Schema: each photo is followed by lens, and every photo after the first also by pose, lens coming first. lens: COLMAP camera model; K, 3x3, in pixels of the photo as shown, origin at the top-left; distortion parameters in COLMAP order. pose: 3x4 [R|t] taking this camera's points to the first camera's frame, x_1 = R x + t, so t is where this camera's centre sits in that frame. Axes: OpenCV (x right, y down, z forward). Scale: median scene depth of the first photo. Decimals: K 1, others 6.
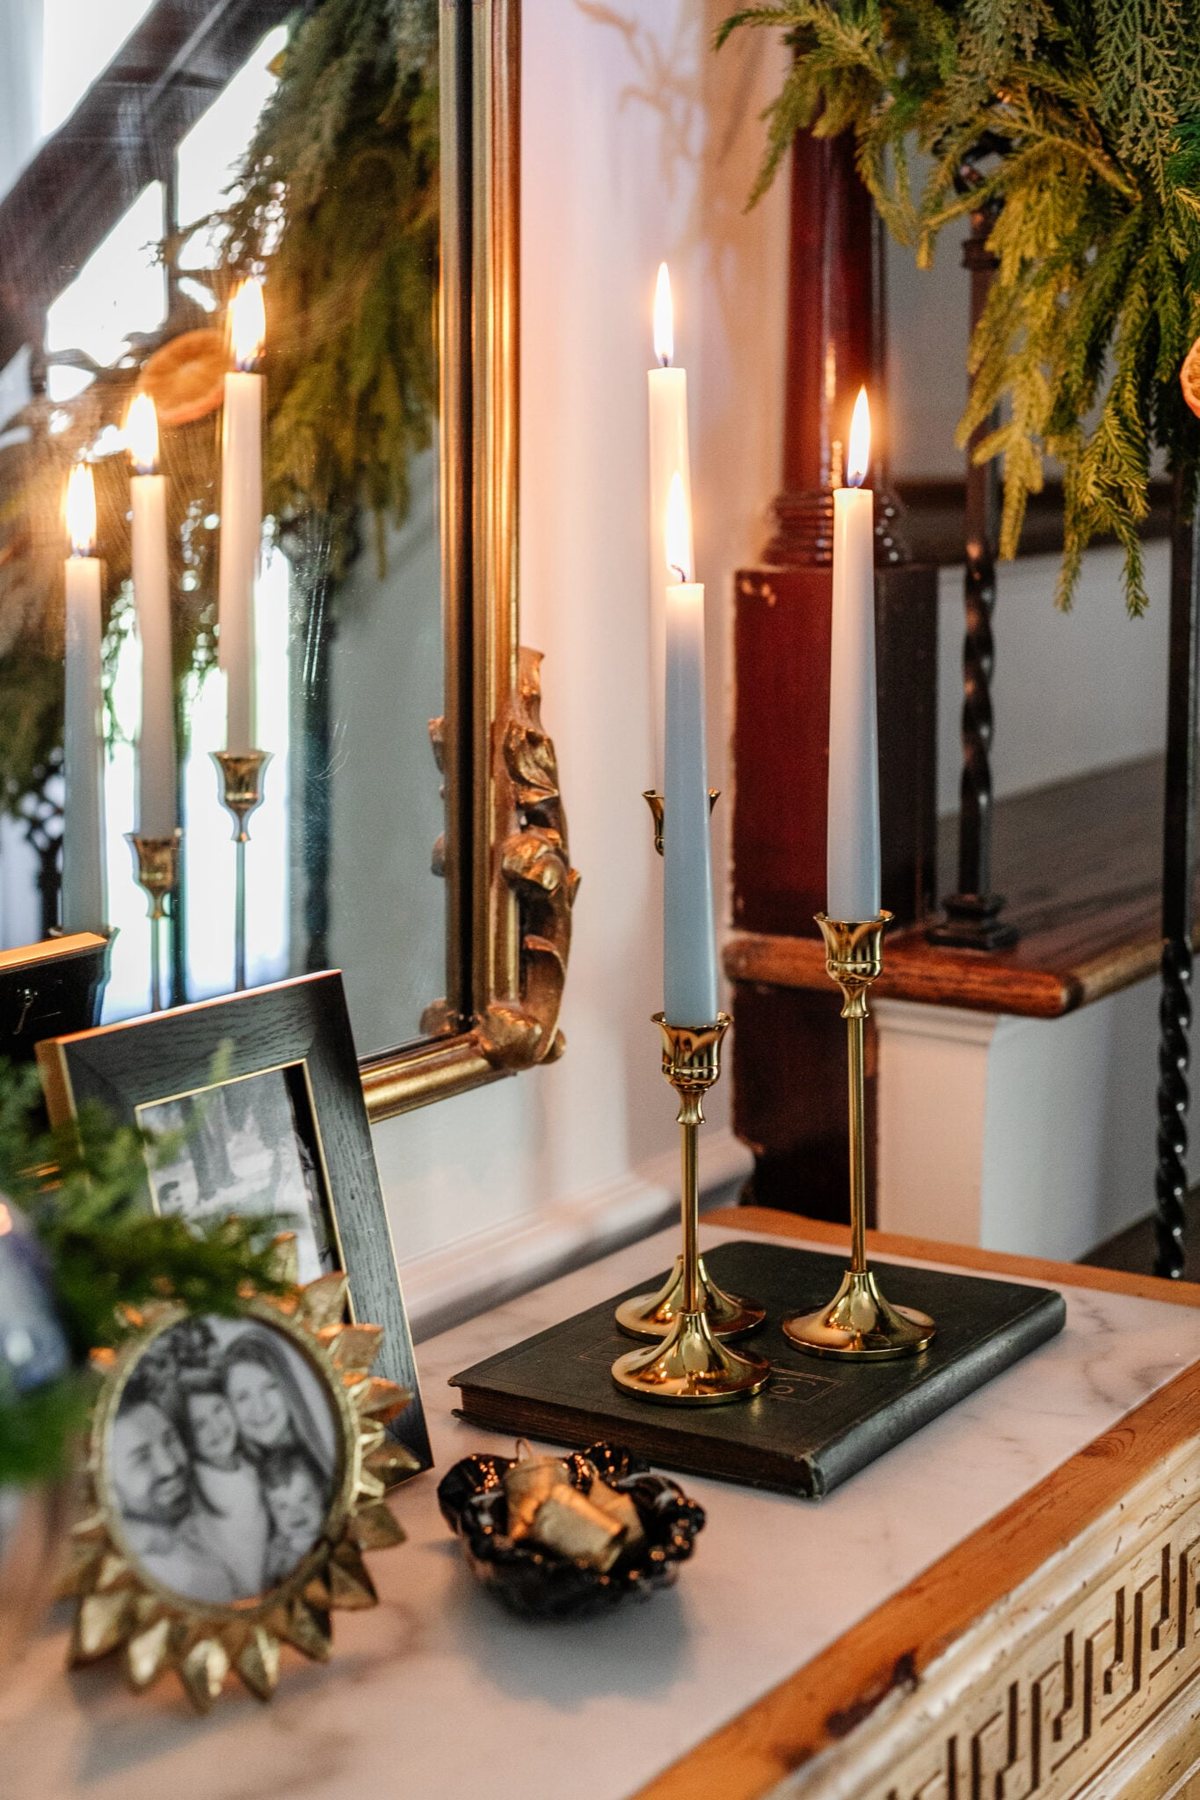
lens RADIAL K [[2703.6, 0, 600.0], [0, 2703.6, 900.0], [0, 0, 1]] dist [0.005678, -0.000111]
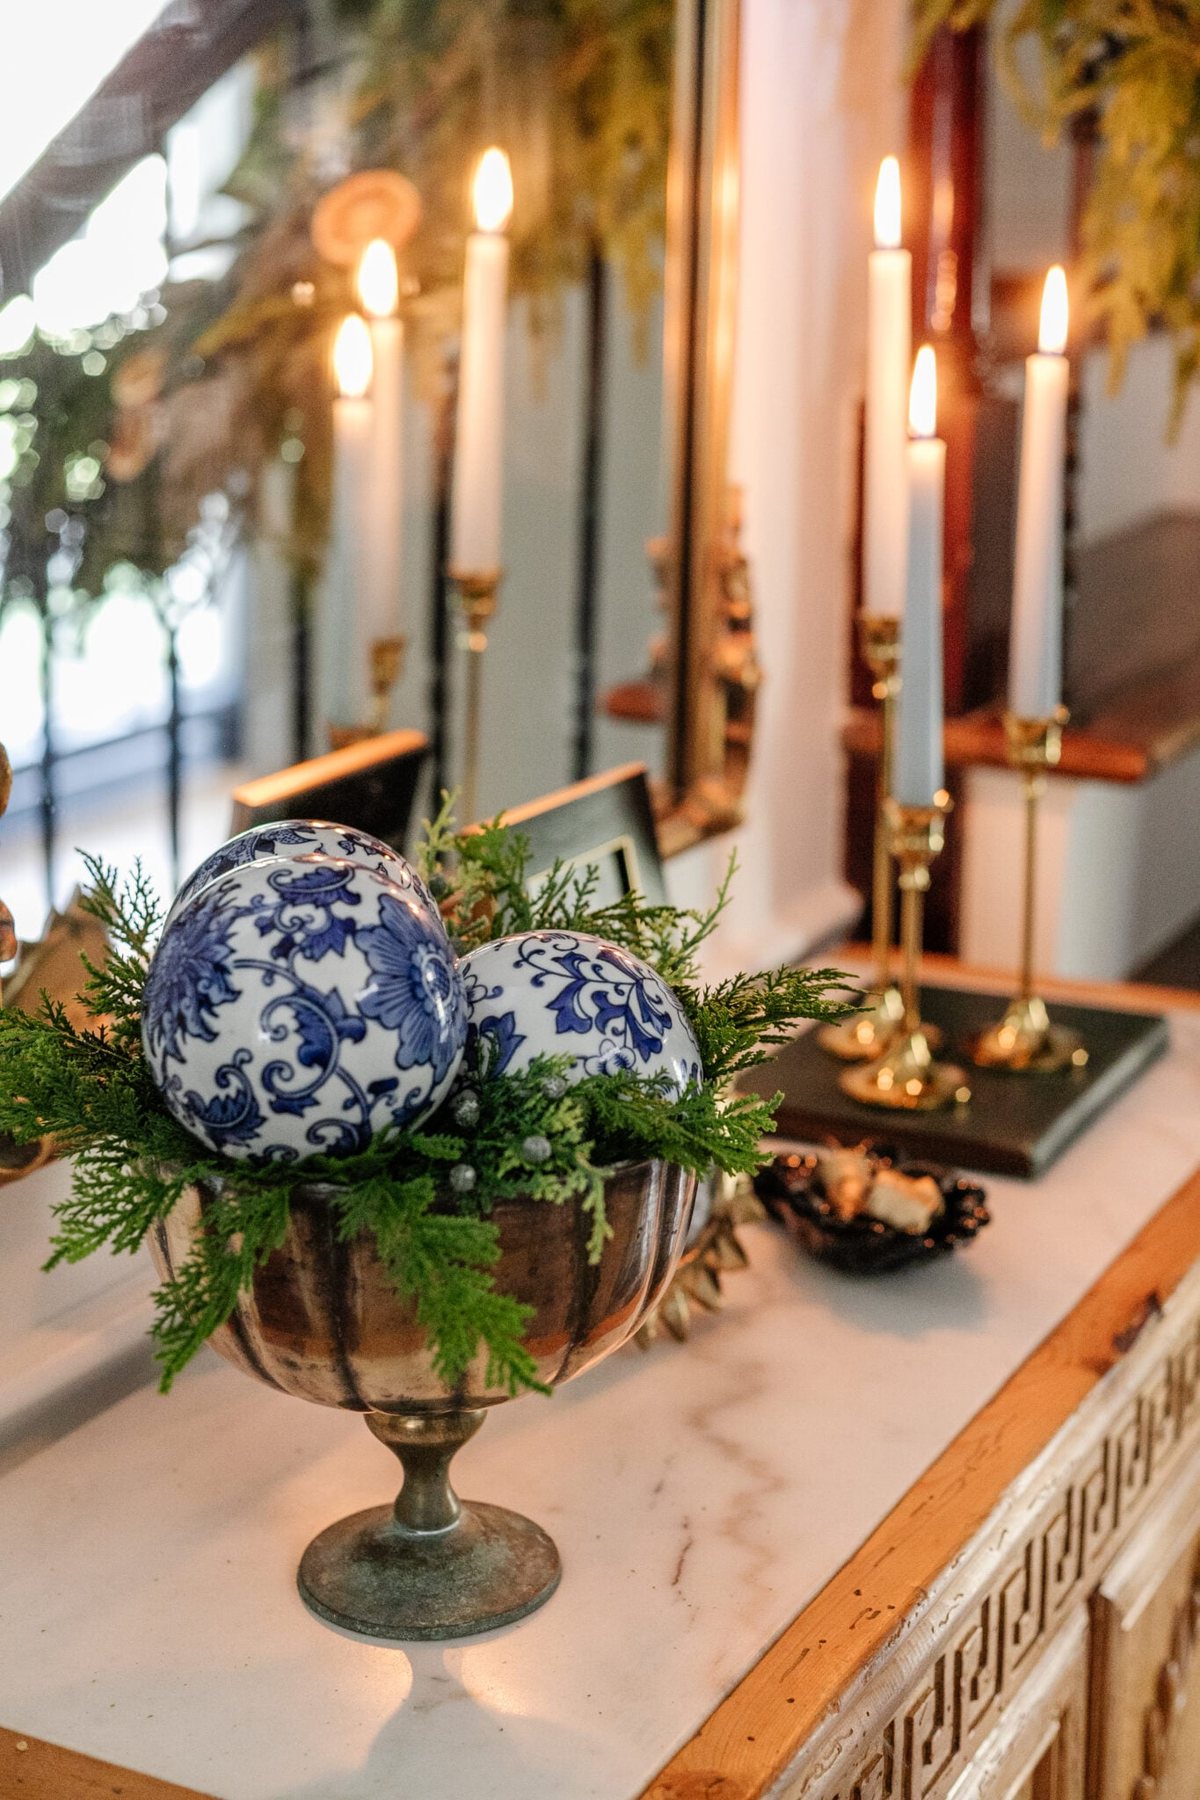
lens RADIAL K [[2703.6, 0, 600.0], [0, 2703.6, 900.0], [0, 0, 1]] dist [0.005678, -0.000111]
pose [[0.995197, -0.014435, 0.096817, -0.260704], [0.004429, 0.994695, 0.102777, -0.042463], [-0.097787, -0.101855, 0.989981, -0.232790]]
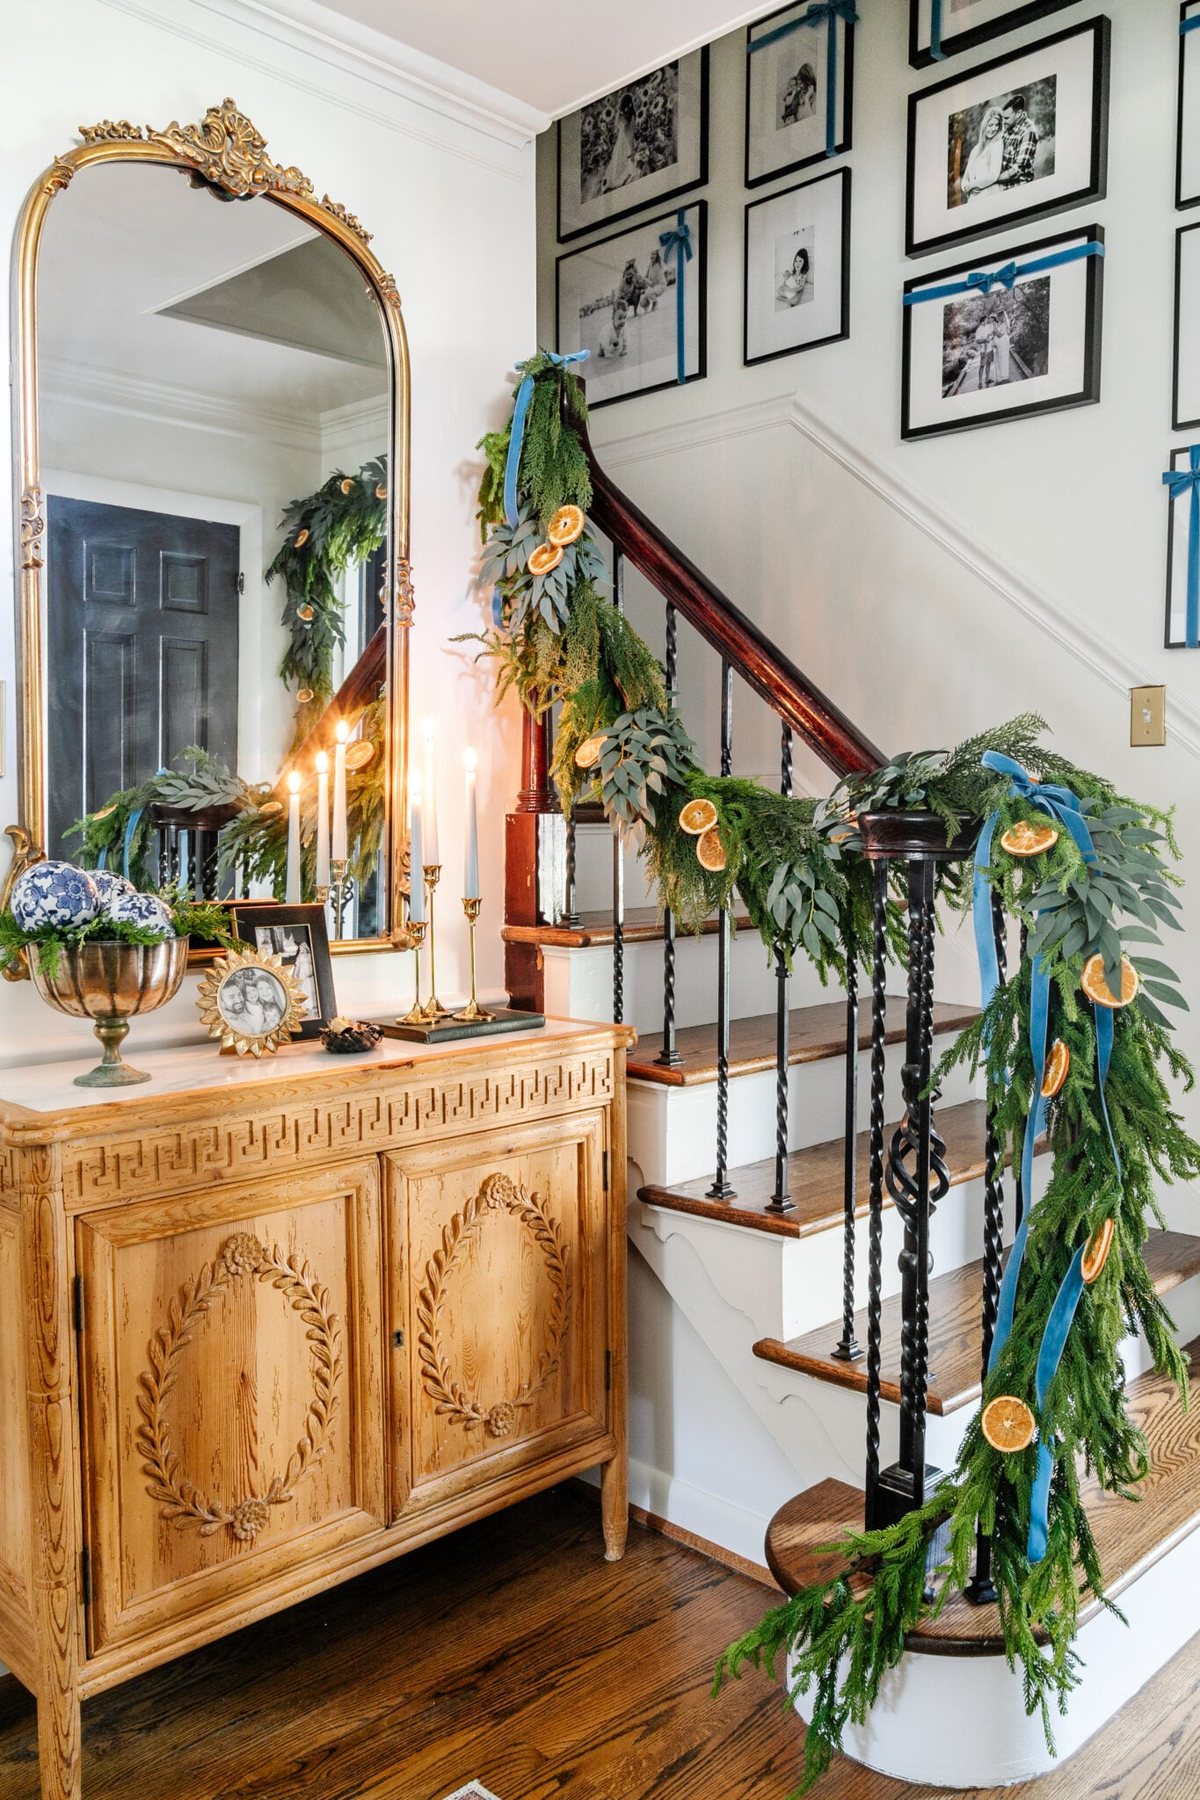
lens RADIAL K [[1433.6, 0, 604.7], [0, 1433.6, 895.0], [0, 0, 1]] dist [0.006077, -0.002244]
pose [[0.981109, 0.021441, -0.192264, 0.756608], [-0.043263, 0.992986, -0.110032, 0.243980], [0.188557, 0.116271, 0.975155, -1.000715]]
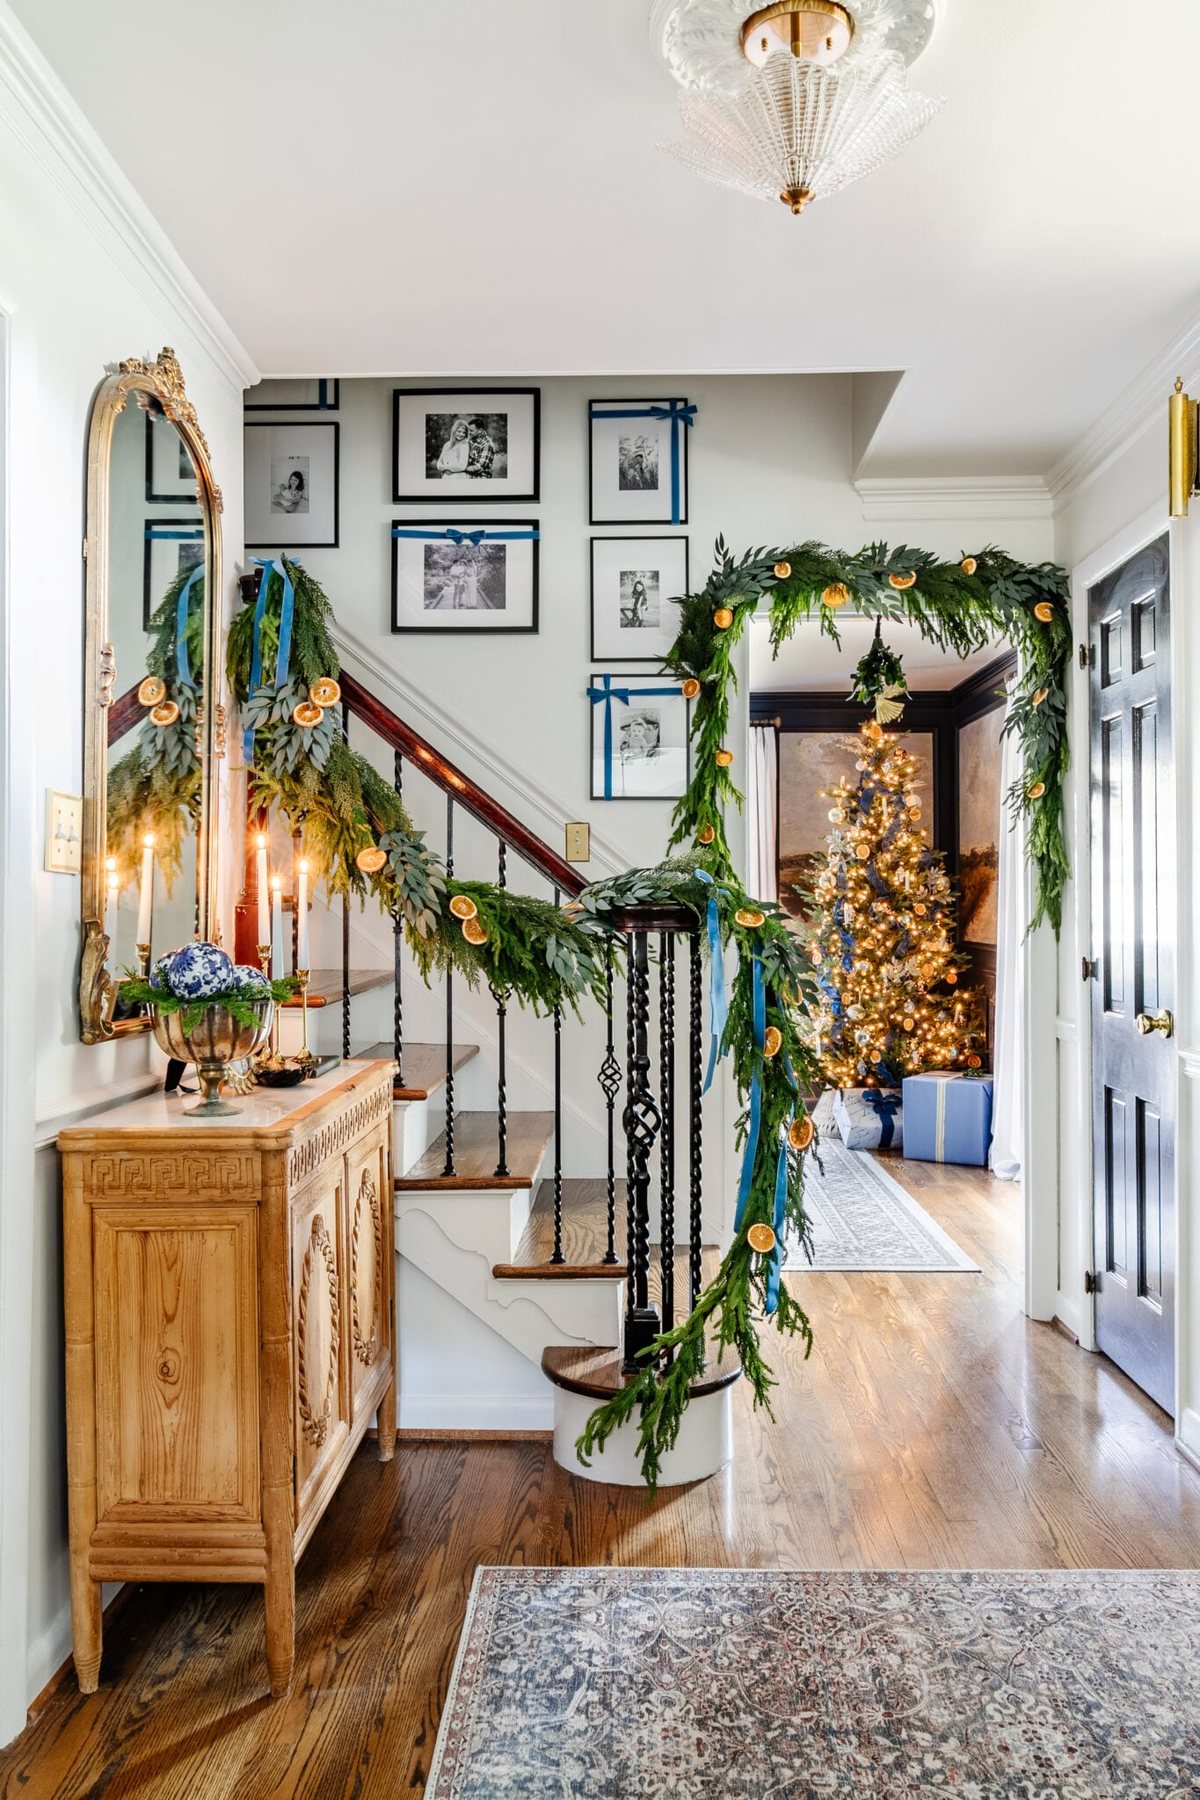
lens RADIAL K [[1433.6, 0, 604.7], [0, 1433.6, 895.0], [0, 0, 1]] dist [0.006077, -0.002244]
pose [[0.842401, 0.013788, 0.538675, -0.978376], [0.085002, 0.983756, -0.158110, 0.382694], [-0.532105, 0.178981, 0.827545, -1.671303]]
